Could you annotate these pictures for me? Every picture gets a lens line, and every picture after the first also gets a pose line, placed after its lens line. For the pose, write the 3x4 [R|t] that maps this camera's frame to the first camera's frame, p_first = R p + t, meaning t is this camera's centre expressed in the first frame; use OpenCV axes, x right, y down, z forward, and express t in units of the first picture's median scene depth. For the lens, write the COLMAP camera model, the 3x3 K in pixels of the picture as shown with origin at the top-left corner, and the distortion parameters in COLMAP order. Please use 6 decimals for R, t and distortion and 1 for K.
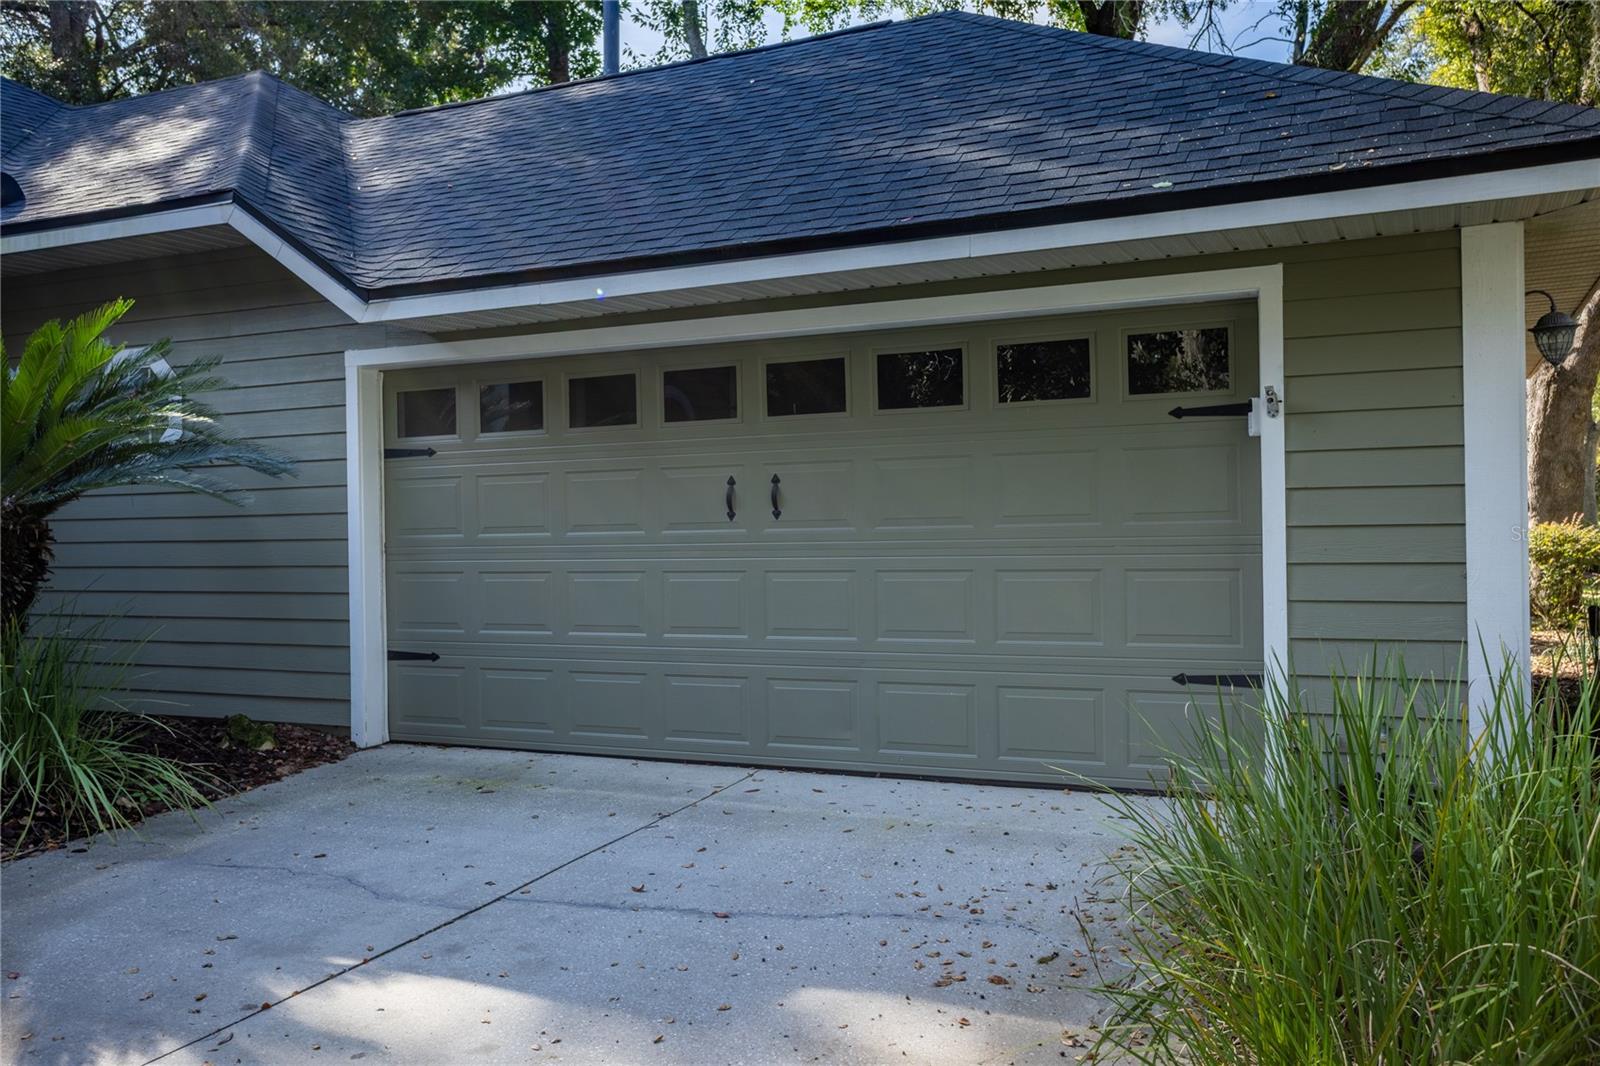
lens RADIAL K [[1341.1, 0, 809.7], [0, 1341.1, 530.6], [0, 0, 1]] dist [0.008732, 0.012198]
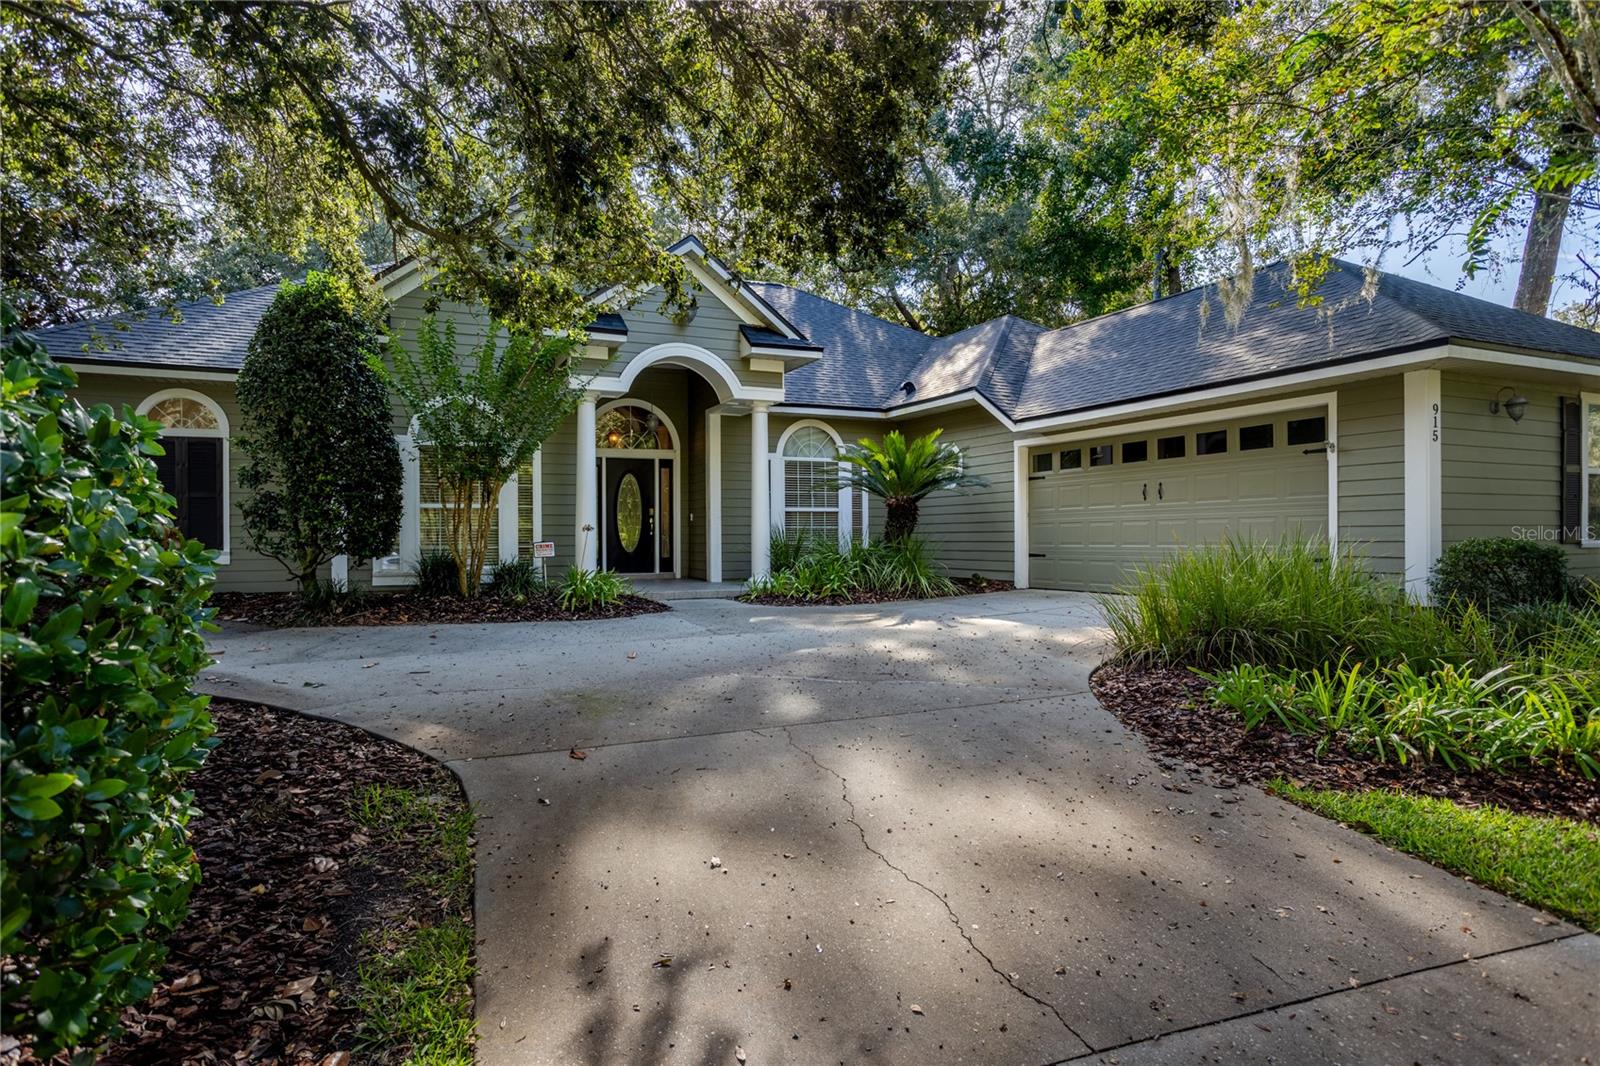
lens RADIAL K [[893.6, 0, 800.0], [0, 893.6, 521.0], [0, 0, 1]] dist [-0.016344, 0.006473]
pose [[0.777722, 0.000263, -0.628608, 0.453481], [-0.009838, 0.999883, -0.011754, 0.052738], [0.628532, 0.015326, 0.777633, -0.670684]]
